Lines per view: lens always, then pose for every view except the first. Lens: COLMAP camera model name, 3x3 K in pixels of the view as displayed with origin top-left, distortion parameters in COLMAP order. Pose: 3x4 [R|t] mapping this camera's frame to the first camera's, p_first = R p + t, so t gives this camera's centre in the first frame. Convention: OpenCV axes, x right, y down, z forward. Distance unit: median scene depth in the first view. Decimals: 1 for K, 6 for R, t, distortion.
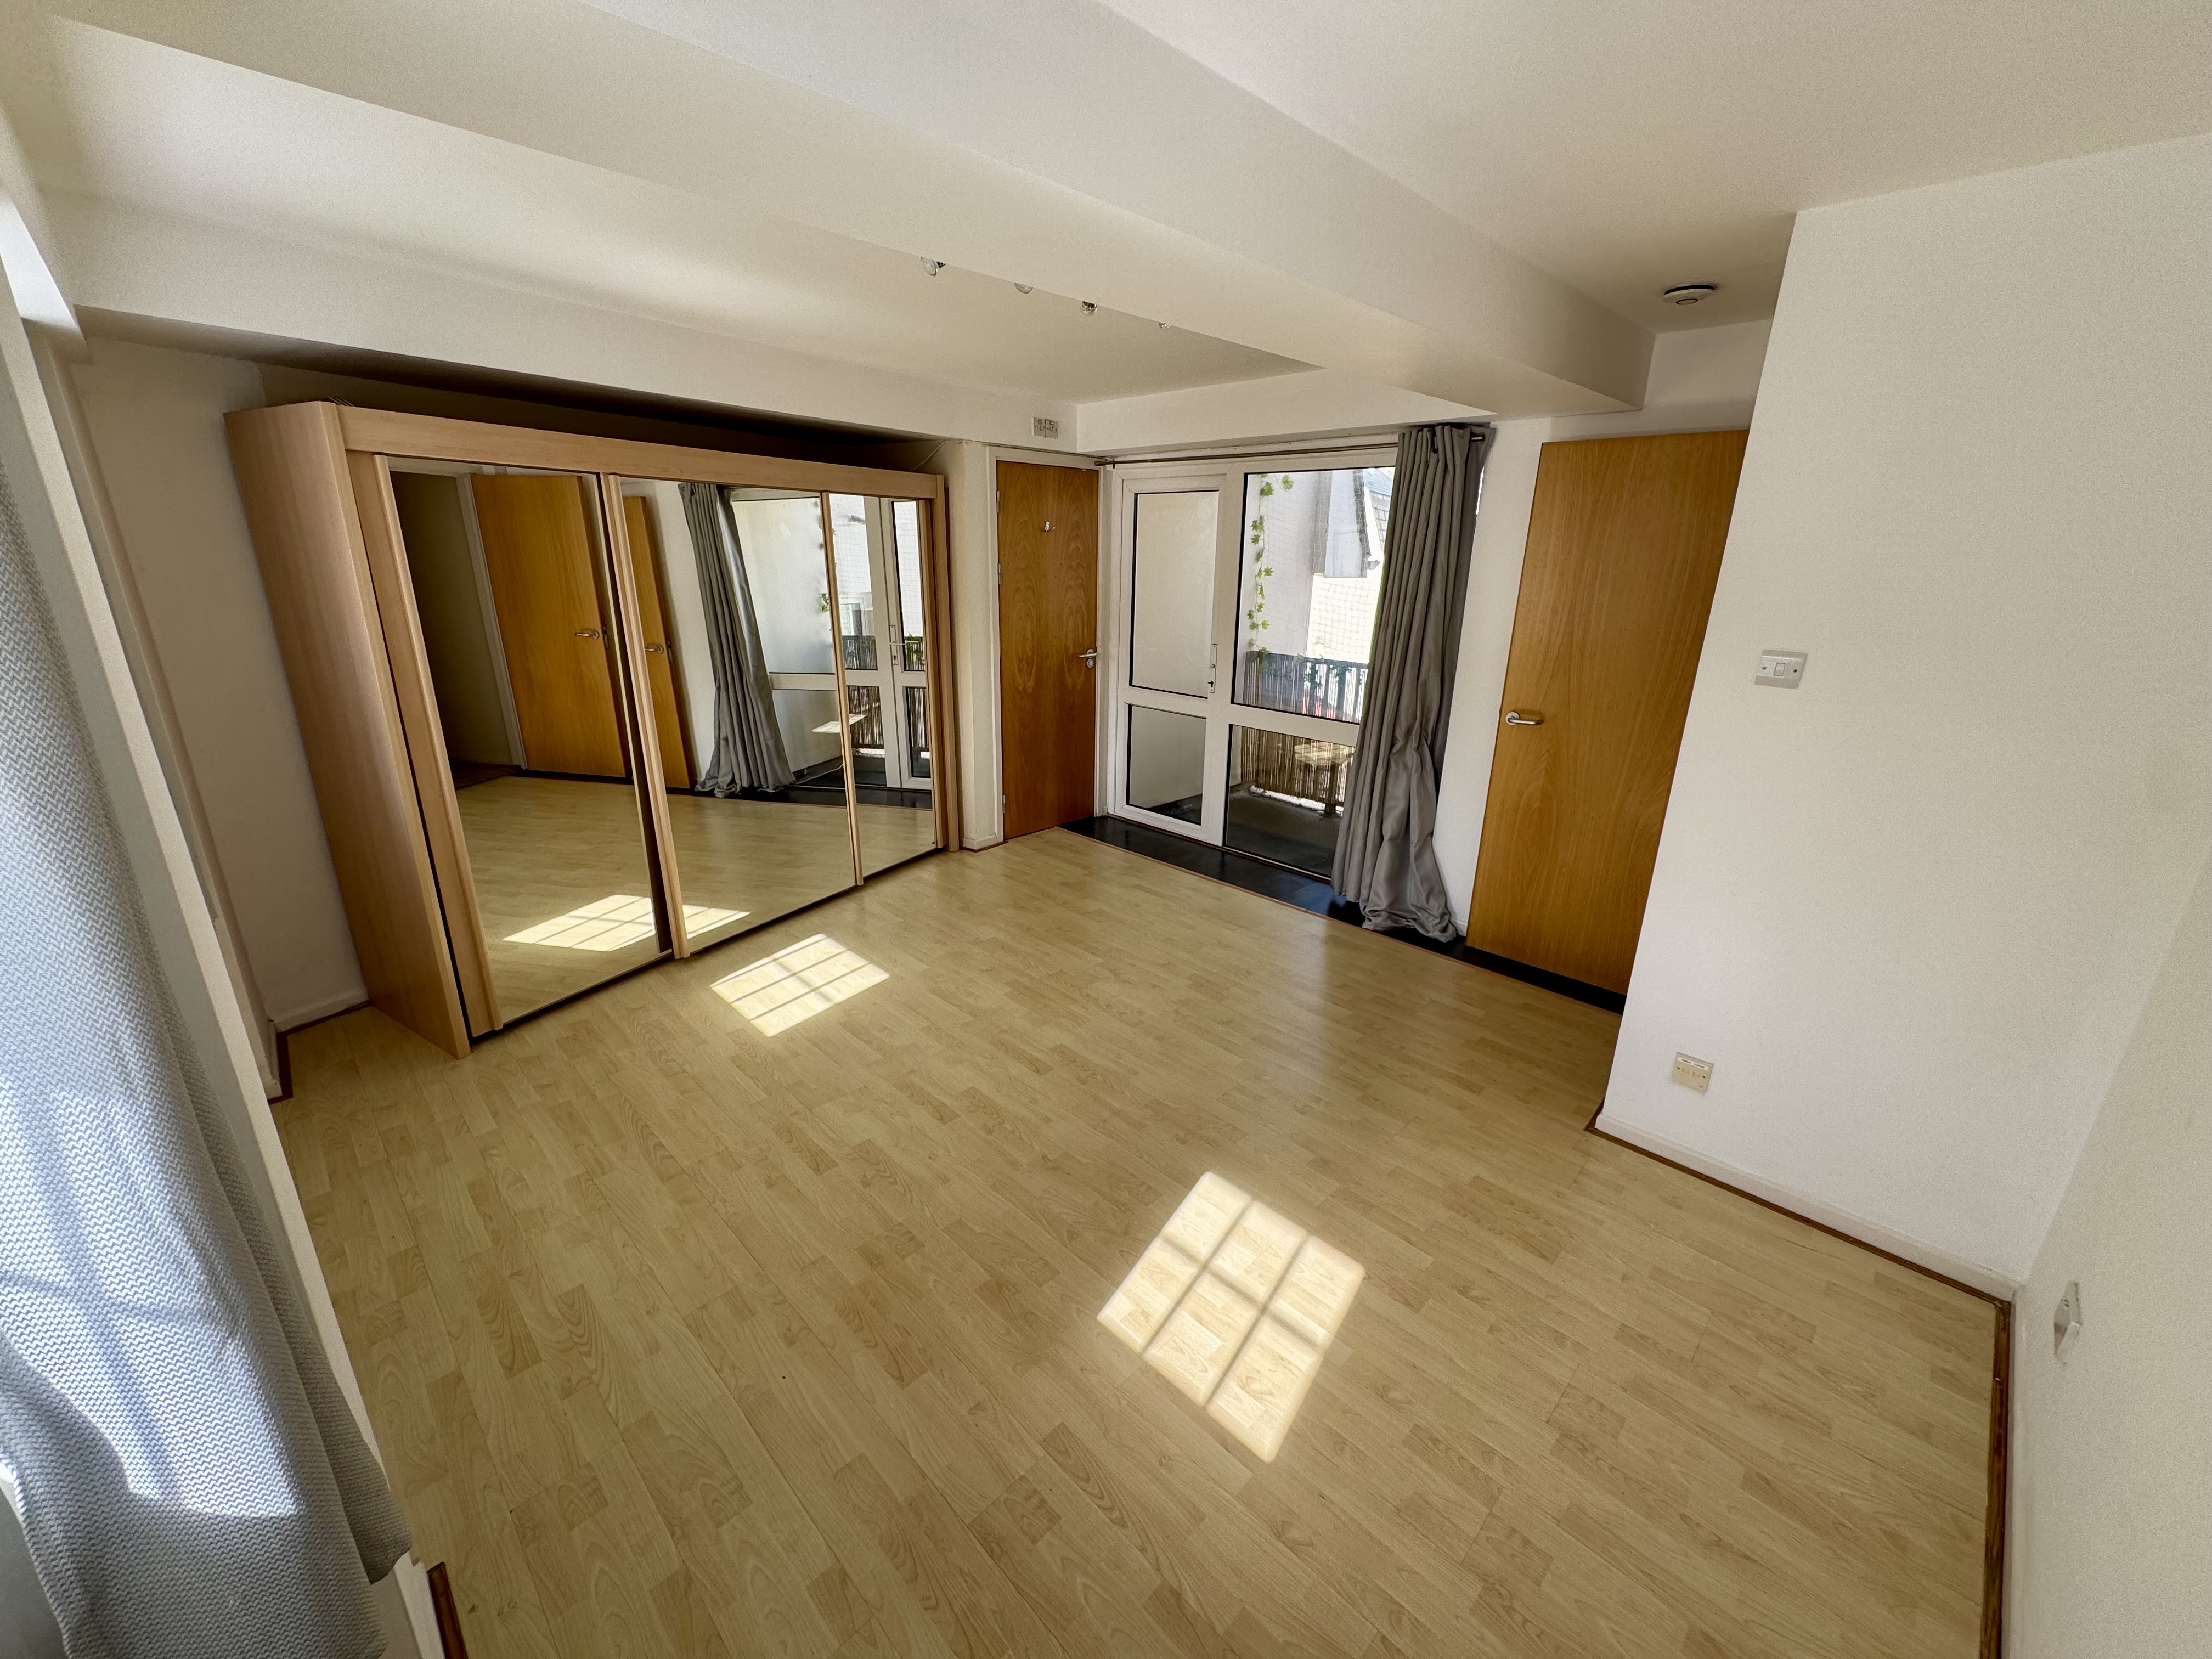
lens RADIAL K [[880.8, 0, 1106.9], [0, 880.8, 828.6], [0, 0, 1]] dist [-0.002944, -0.000132]
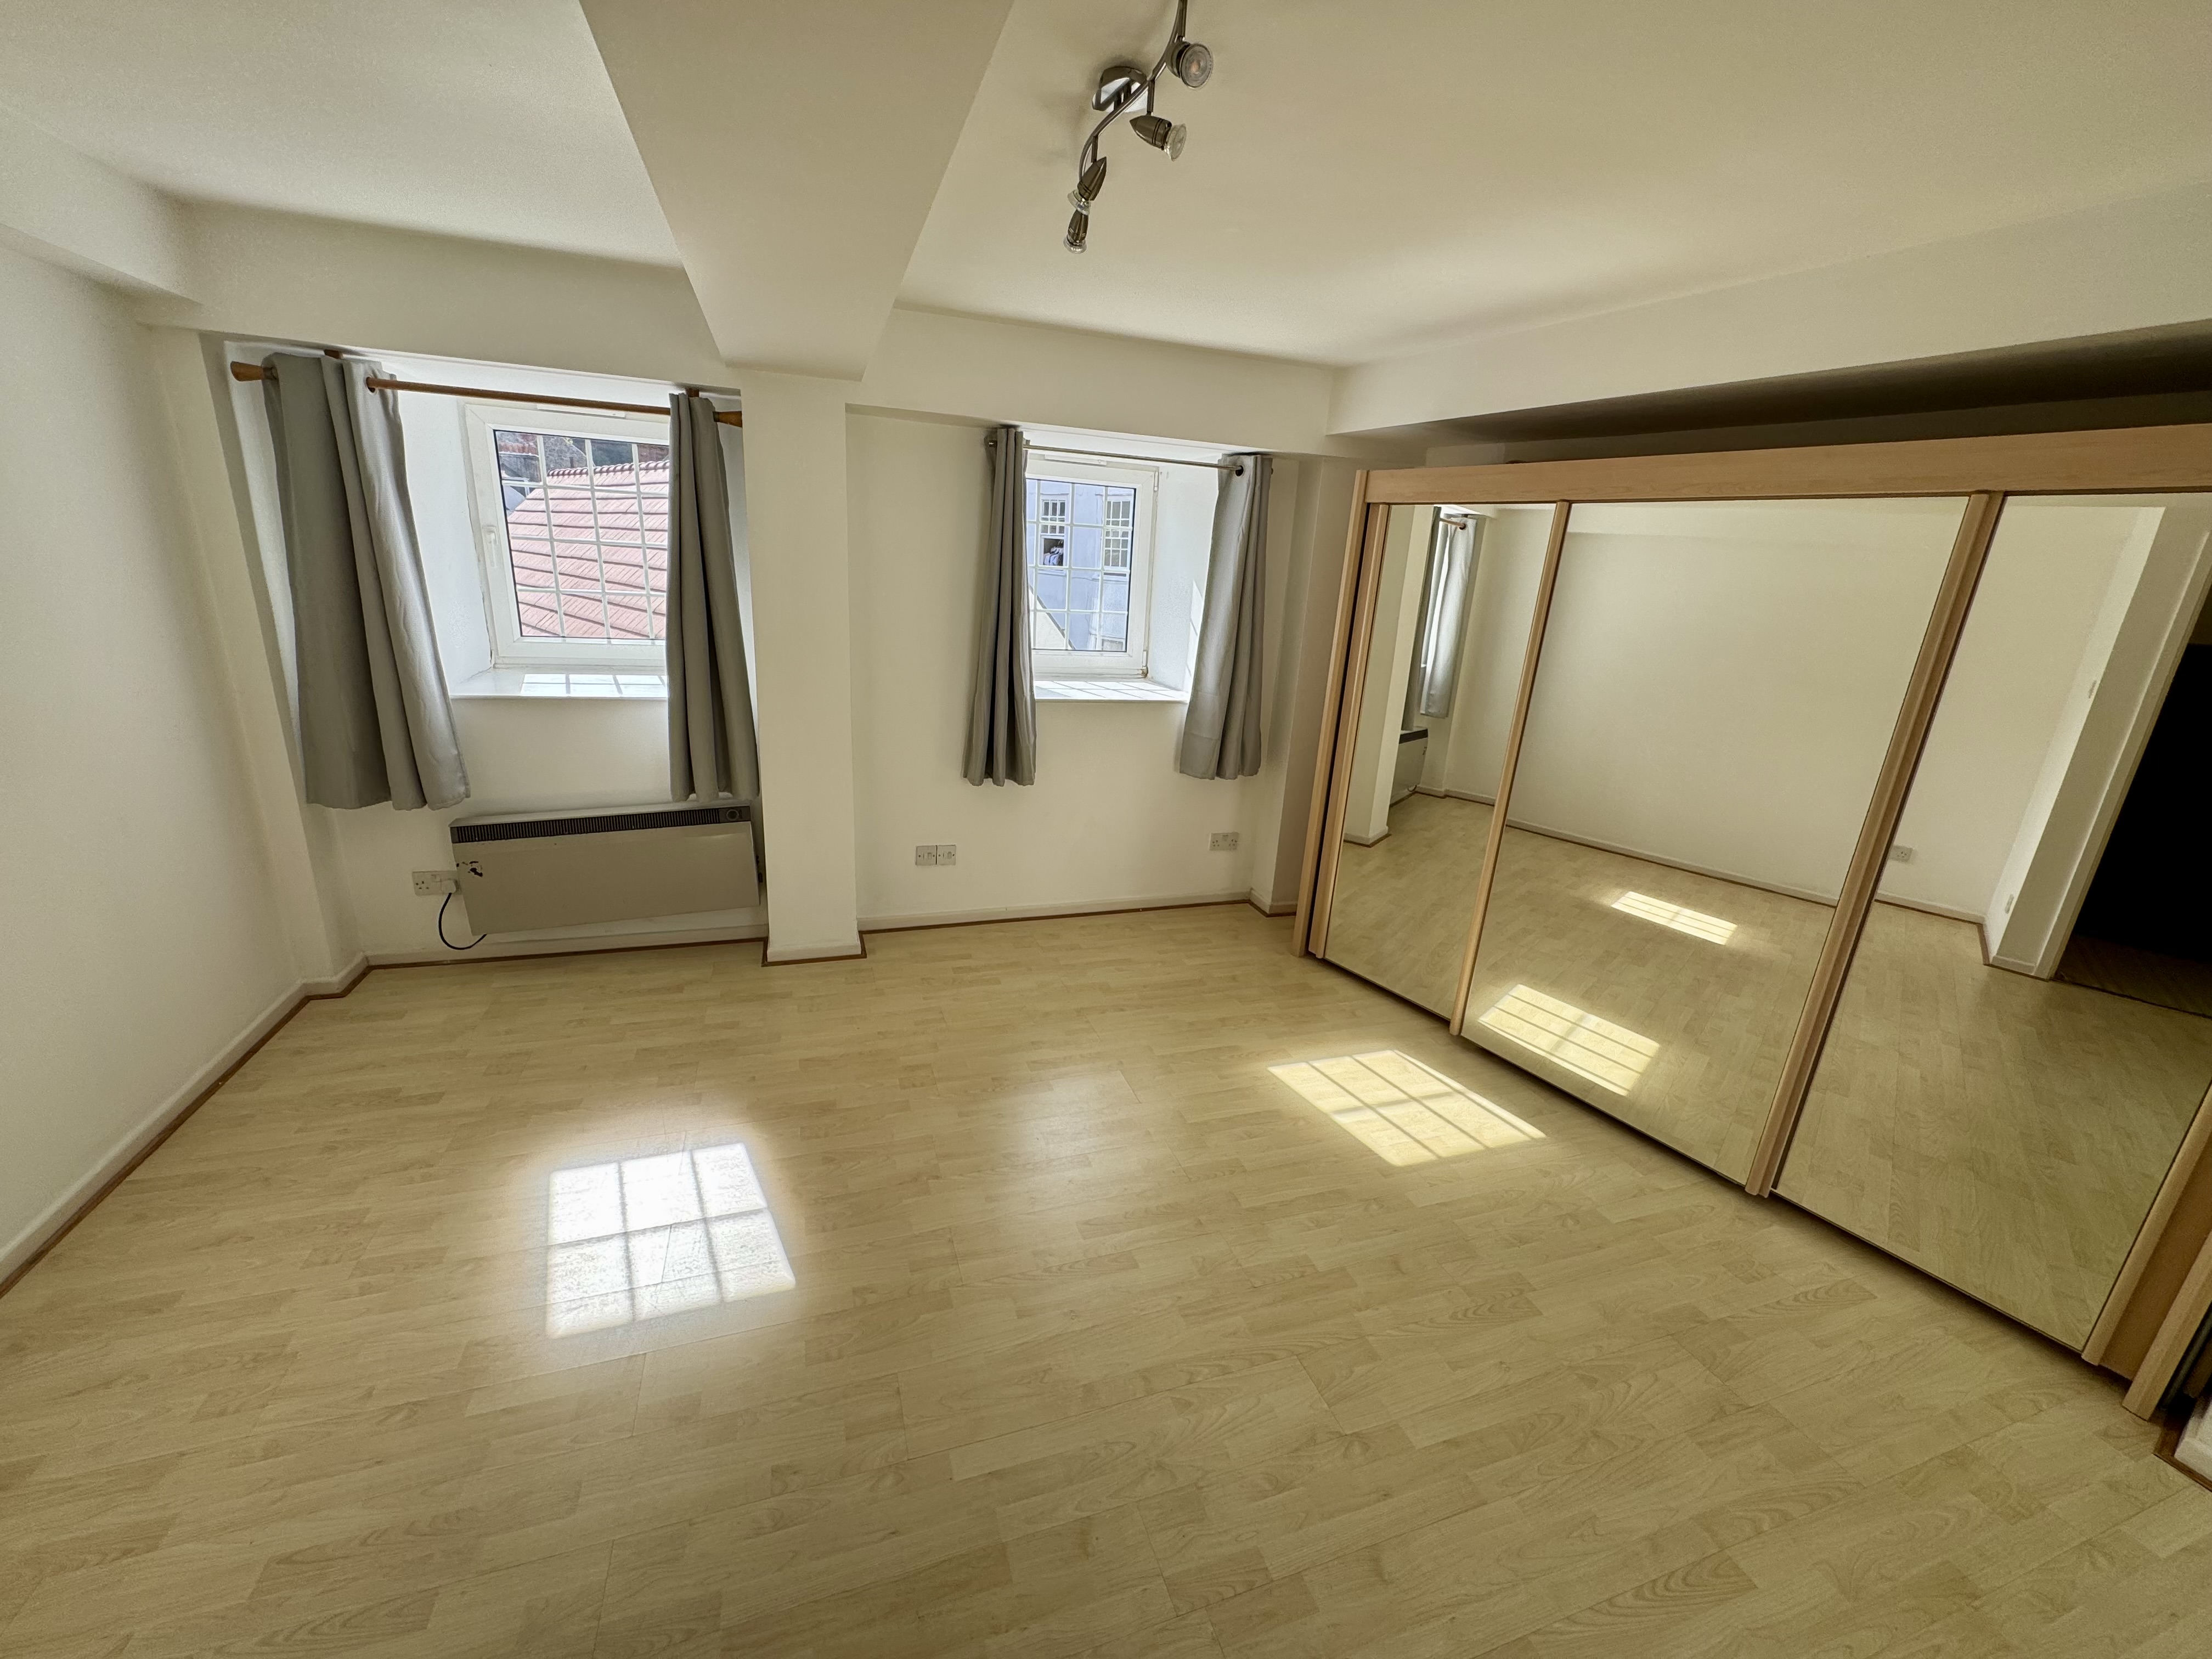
lens RADIAL K [[880.8, 0, 1106.9], [0, 880.8, 828.6], [0, 0, 1]] dist [-0.002944, -0.000132]
pose [[-0.437972, 0.215806, -0.872701, 0.519778], [-0.336456, 0.860859, 0.381731, -0.324549], [0.833653, 0.460814, -0.304423, 1.112031]]
